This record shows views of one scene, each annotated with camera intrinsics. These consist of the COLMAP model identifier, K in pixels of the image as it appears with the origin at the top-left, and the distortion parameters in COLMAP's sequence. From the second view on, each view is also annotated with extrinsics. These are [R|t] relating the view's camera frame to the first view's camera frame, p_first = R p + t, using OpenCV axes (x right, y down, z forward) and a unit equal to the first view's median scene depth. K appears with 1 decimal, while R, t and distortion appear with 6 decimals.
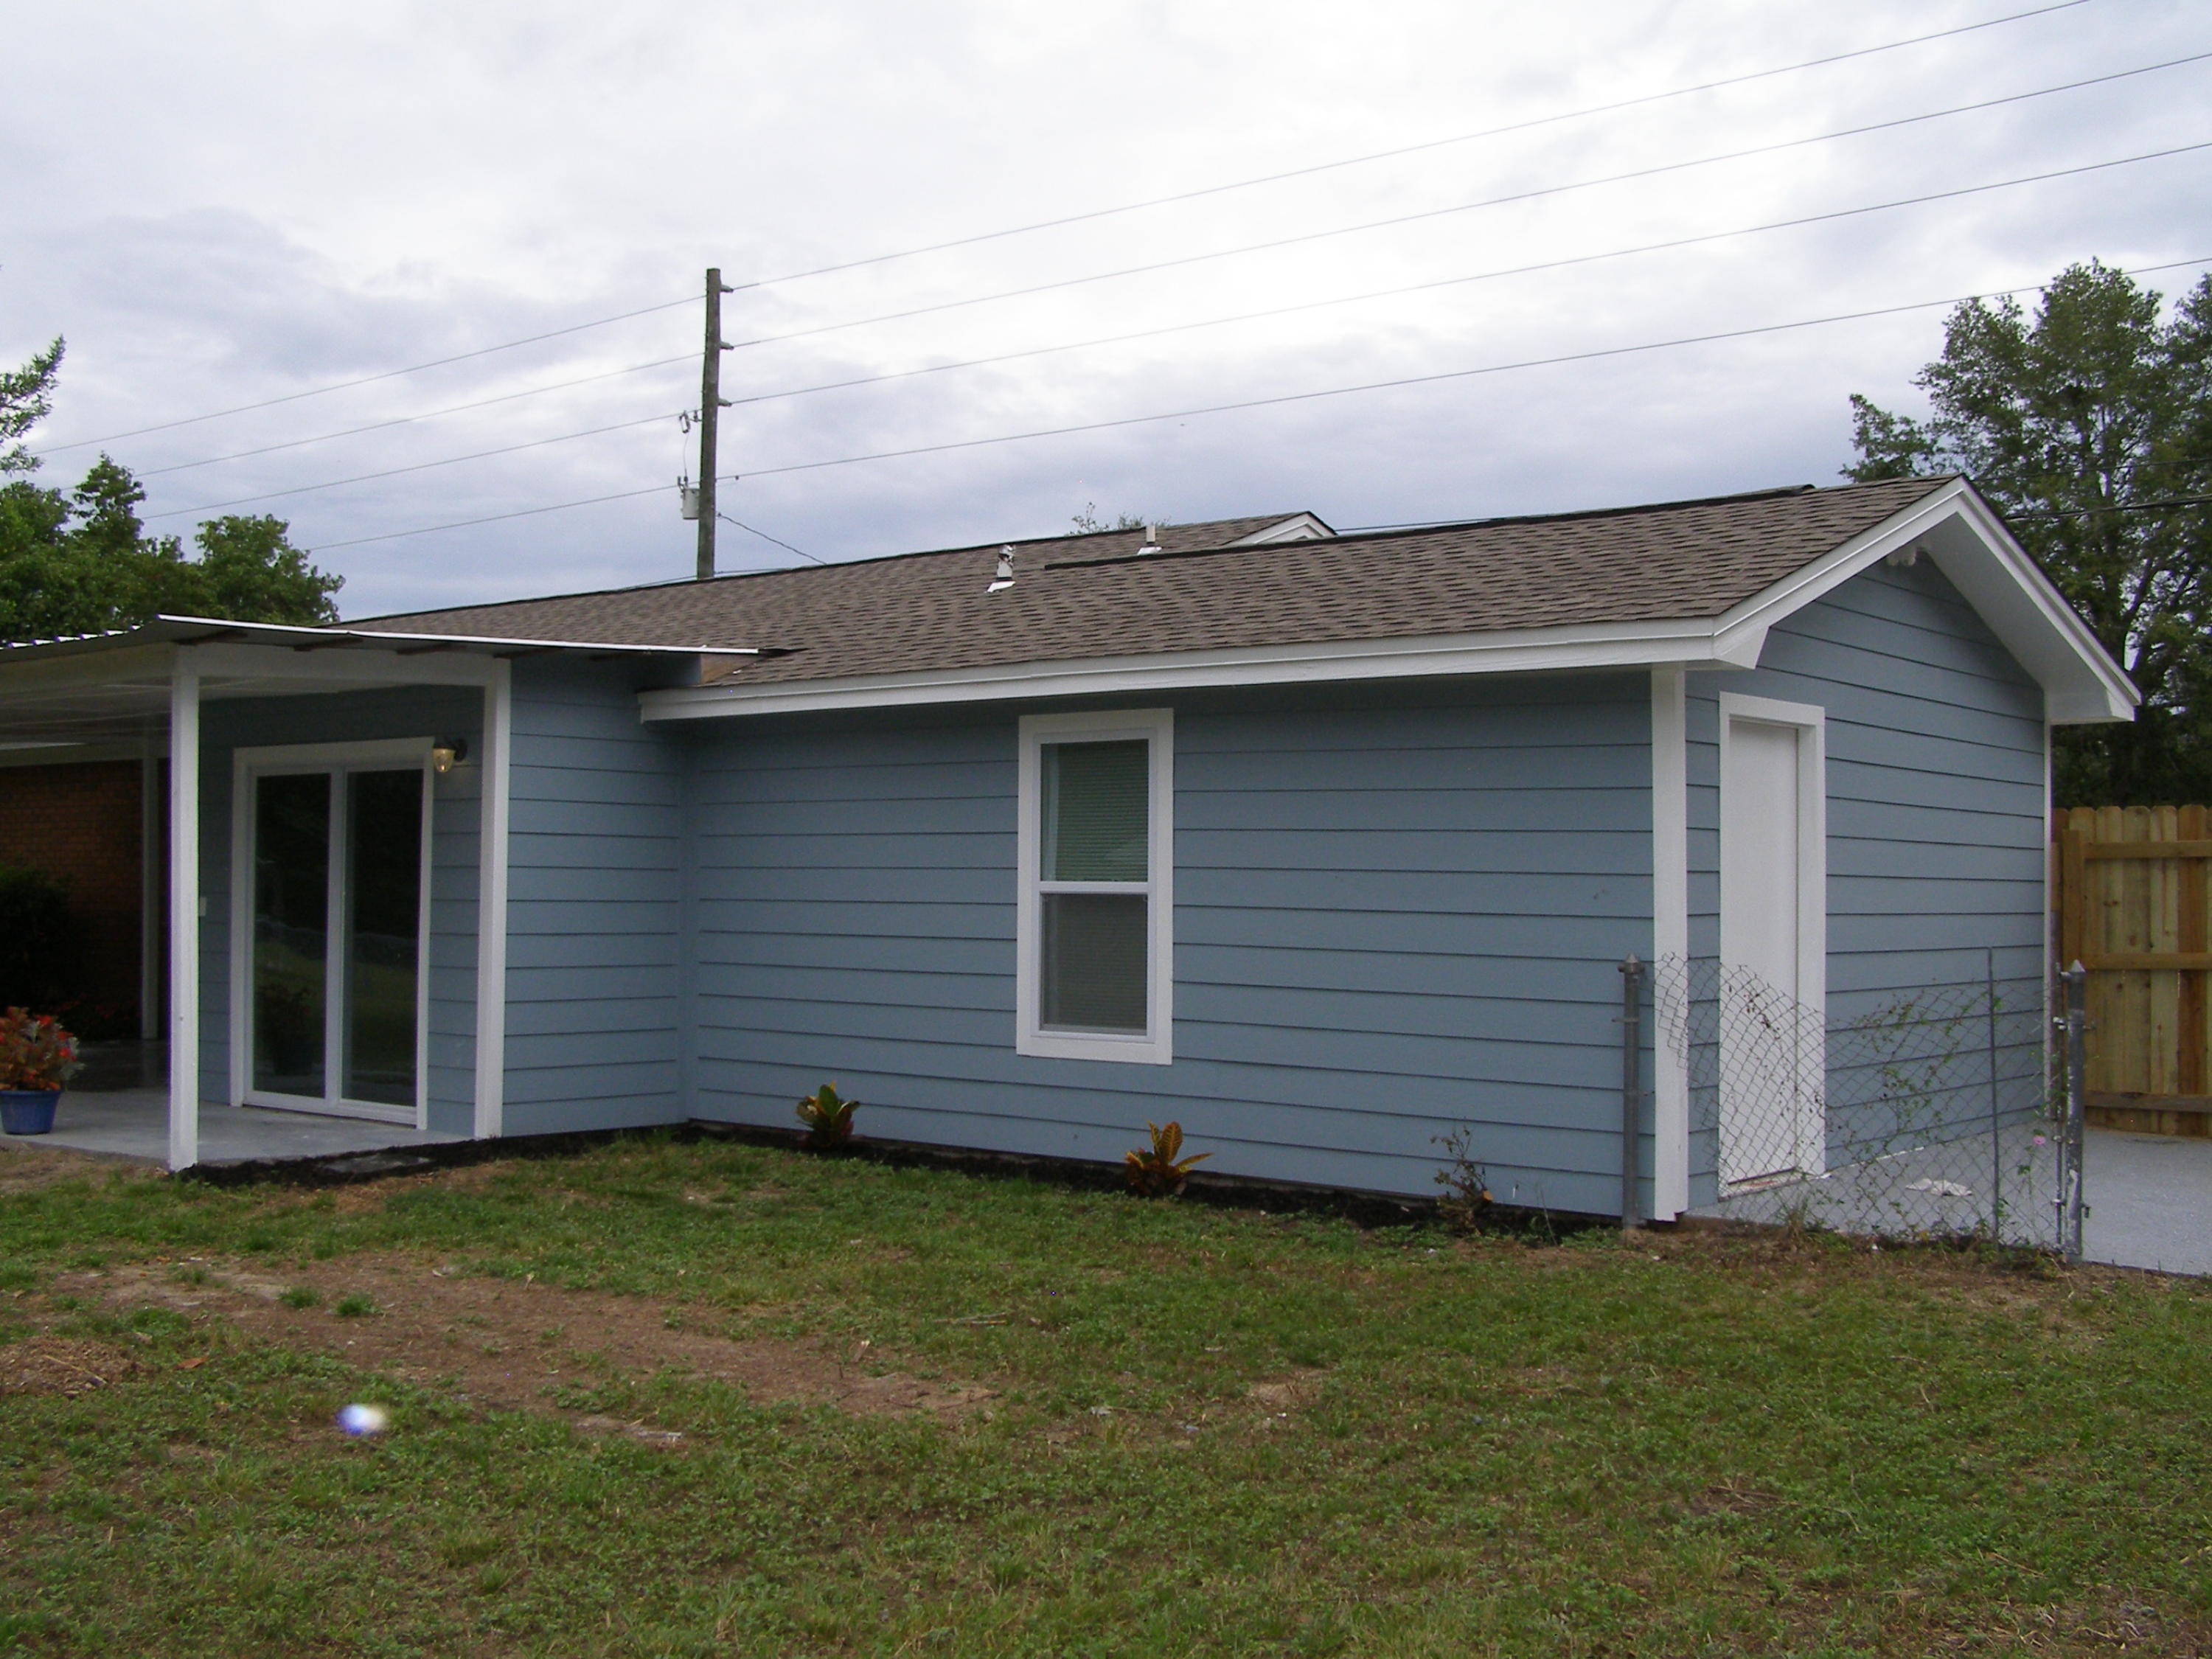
lens RADIAL K [[2470.0, 0, 1084.4], [0, 2470.0, 831.1], [0, 0, 1]] dist [-0.126251, 0.000000]
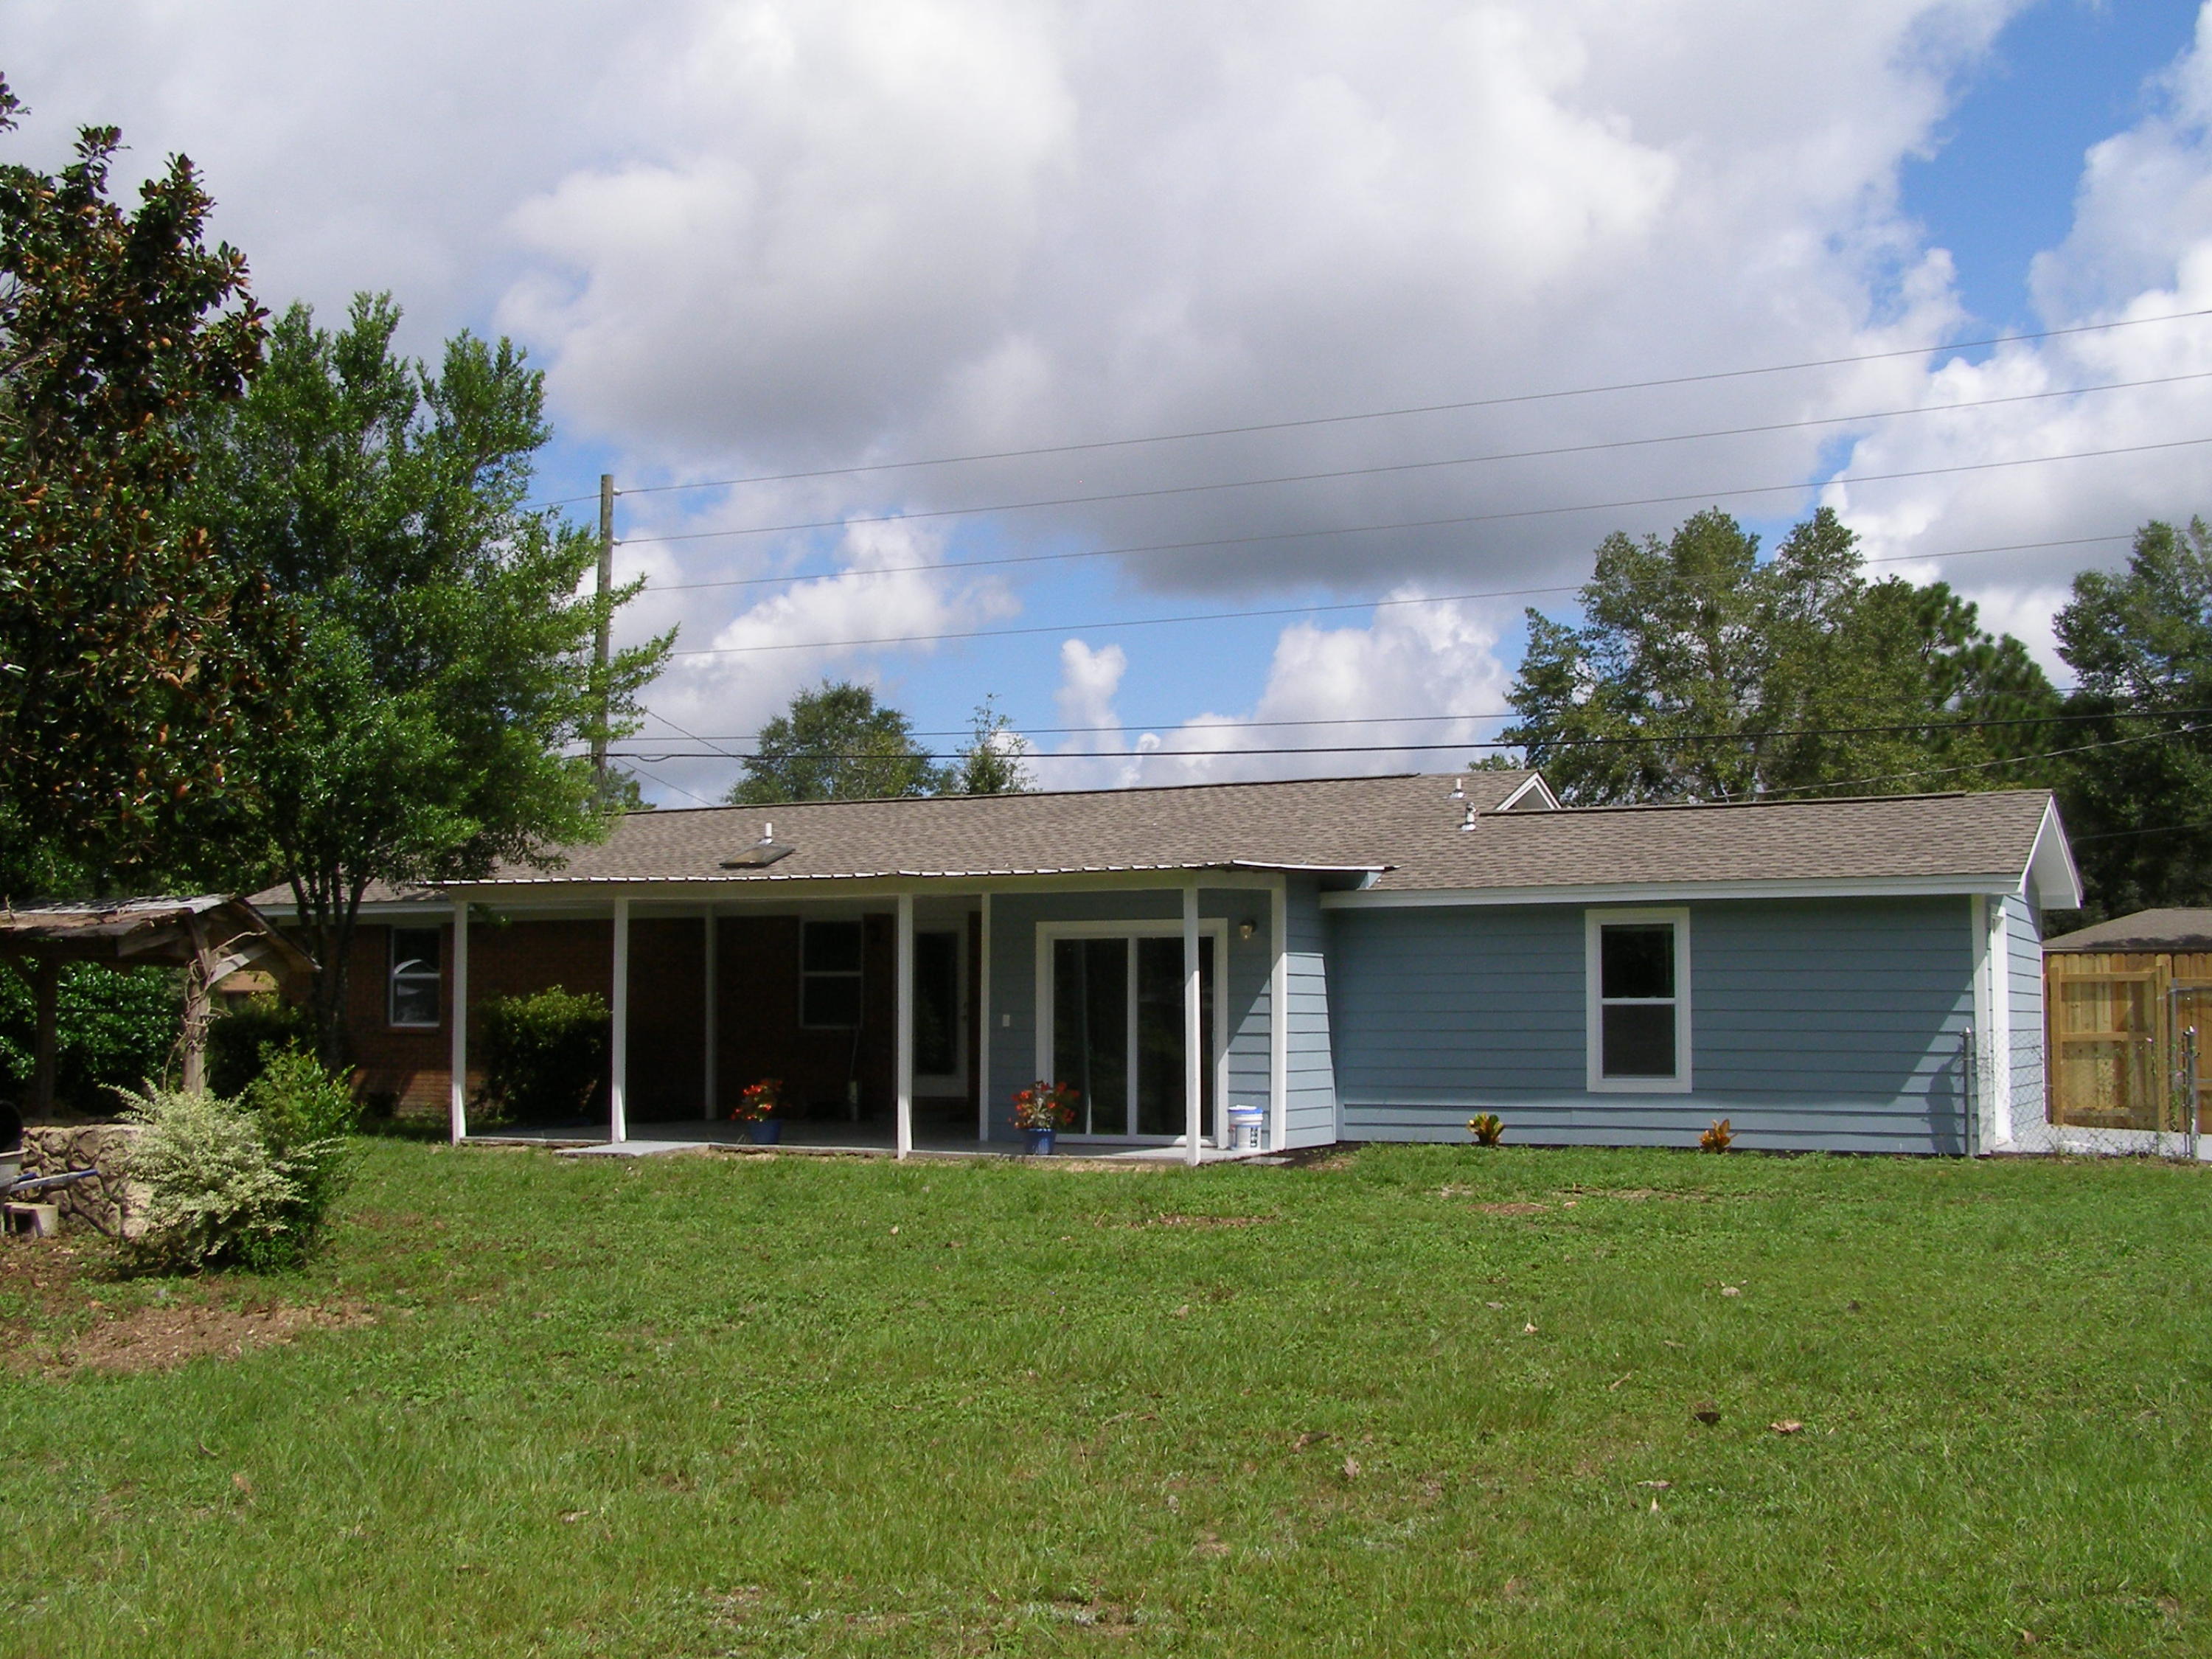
lens RADIAL K [[2470.0, 0, 1111.9], [0, 2470.0, 831.3], [0, 0, 1]] dist [-0.126251, 0.000000]
pose [[0.972856, 0.010424, 0.231177, -0.185577], [0.001736, 0.998628, -0.052336, -0.002215], [-0.231405, 0.051317, 0.971503, -0.164908]]
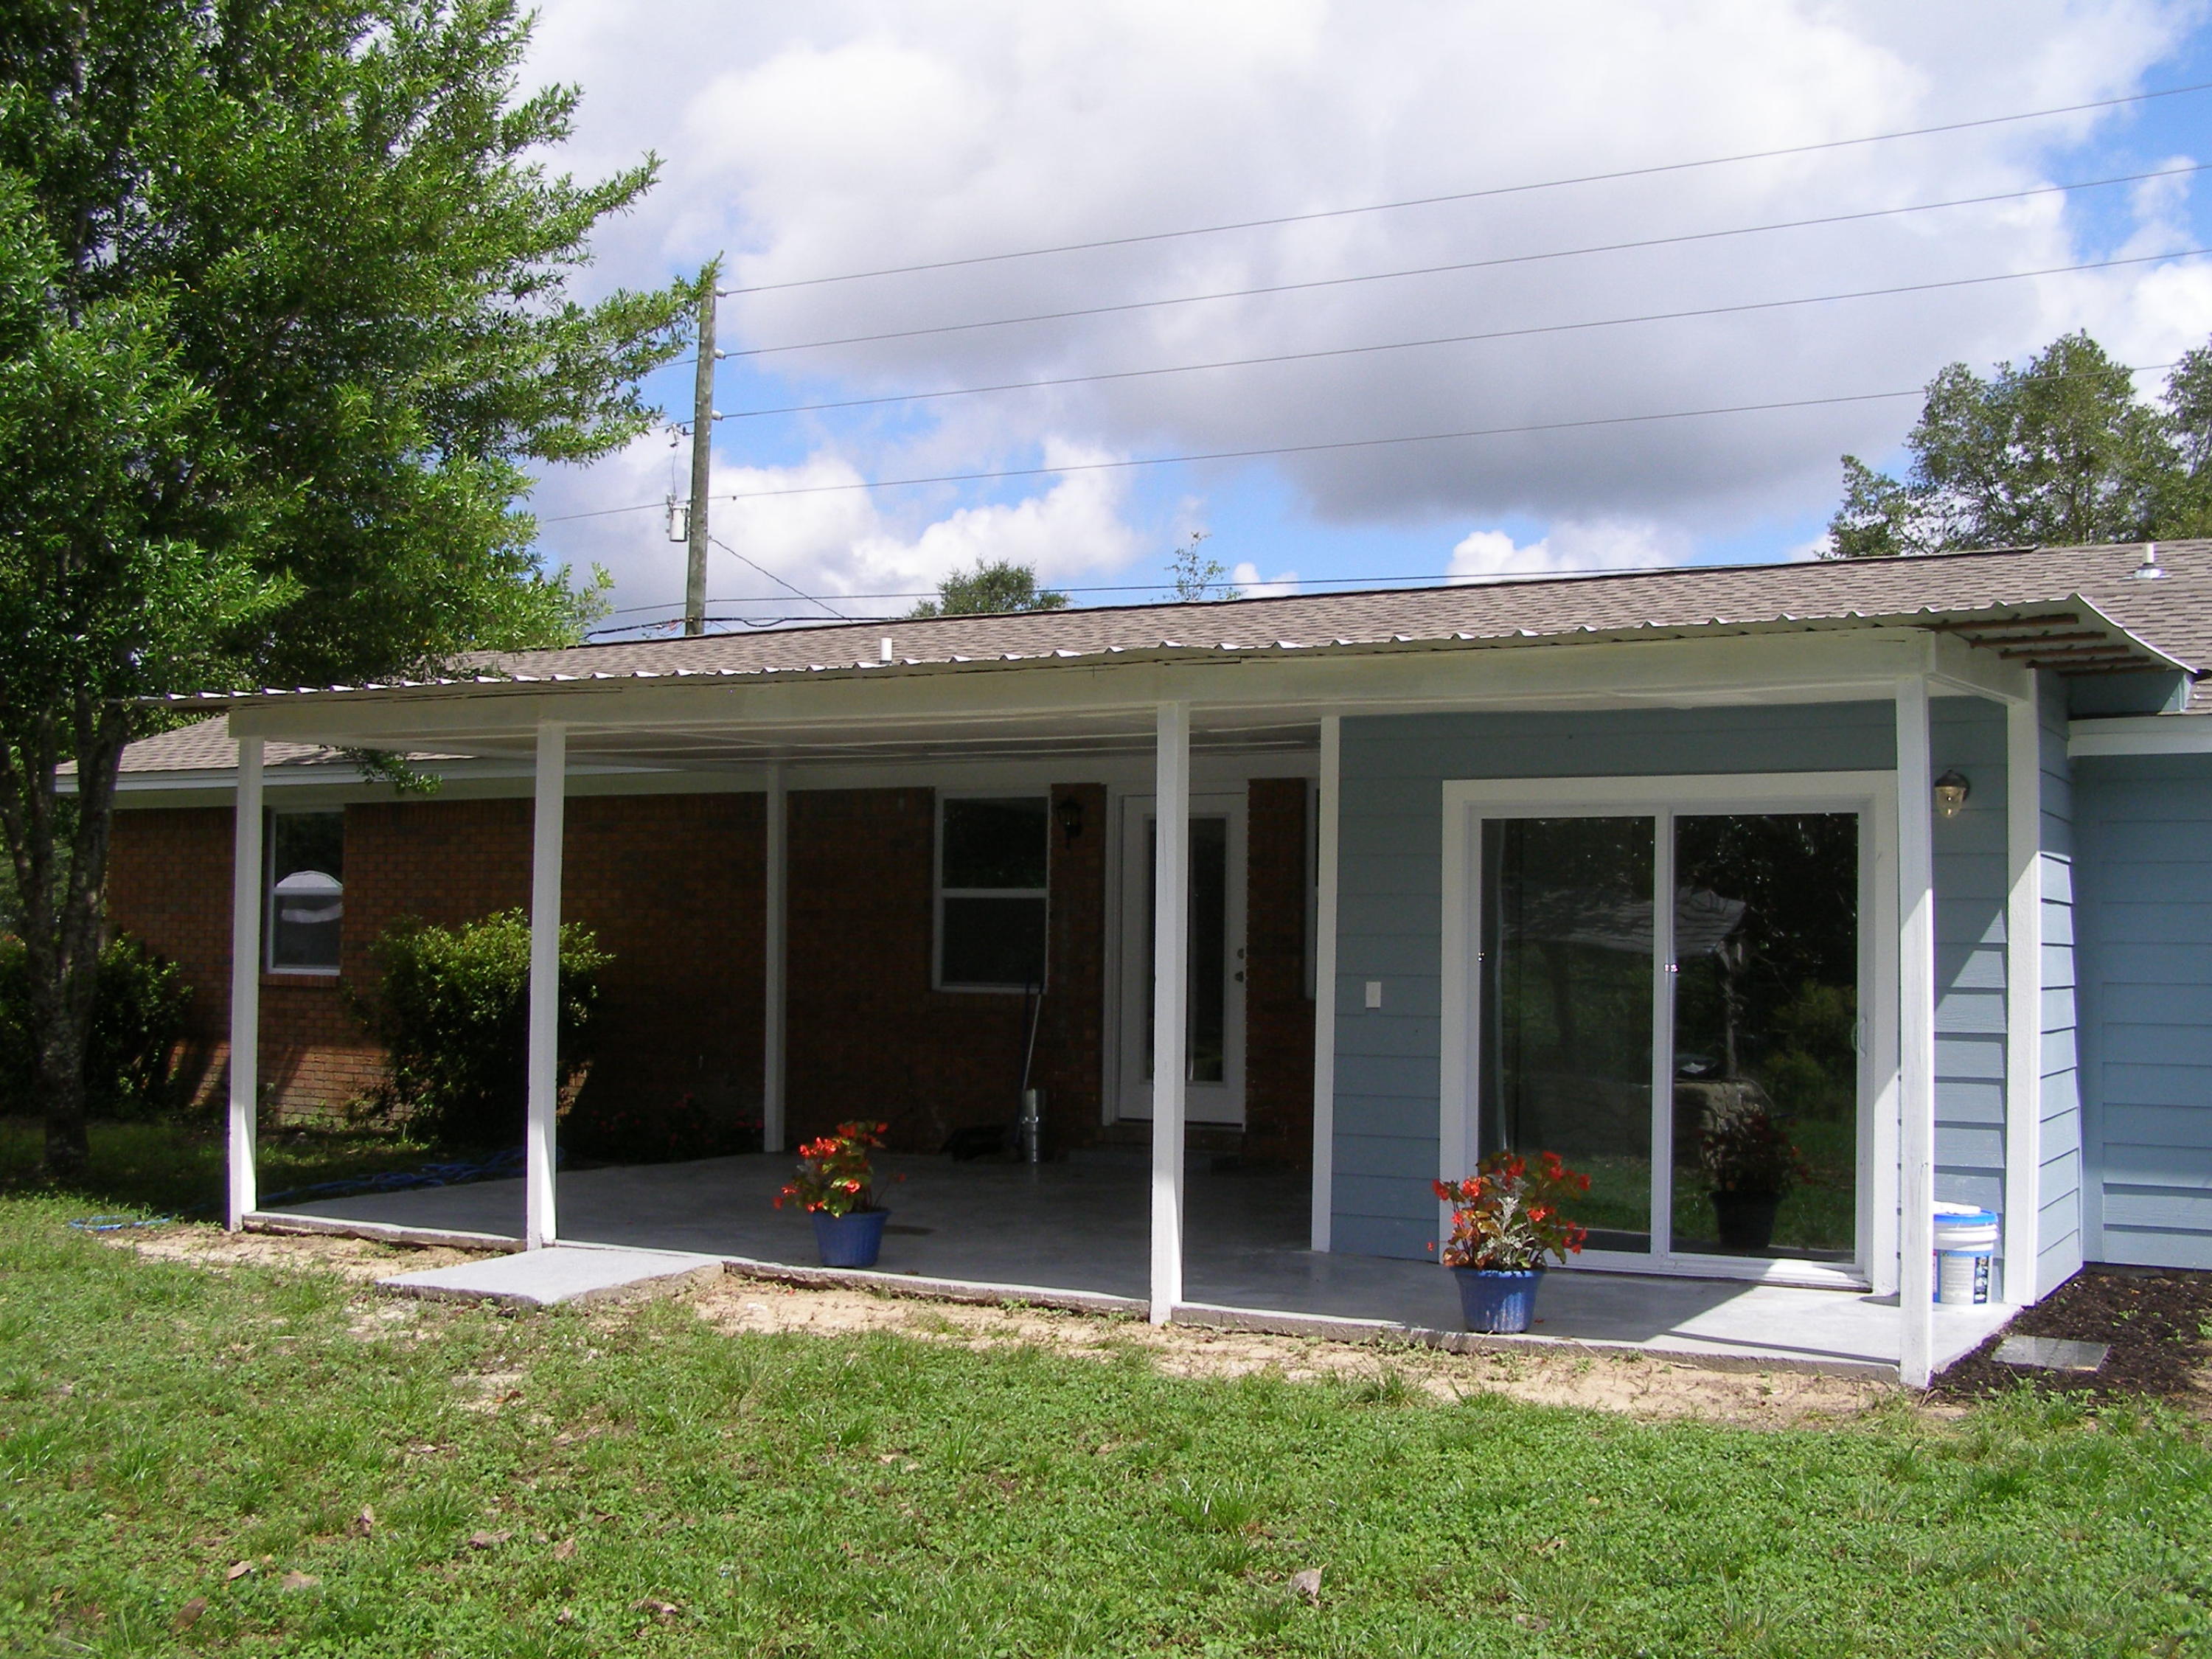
lens RADIAL K [[2470.0, 0, 1123.3], [0, 2470.0, 825.4], [0, 0, 1]] dist [-0.126251, 0.000000]
pose [[0.984307, 0.013130, 0.175977, -0.157458], [-0.008803, 0.999640, -0.025346, -0.000137], [-0.176246, 0.023399, 0.984068, 0.076638]]
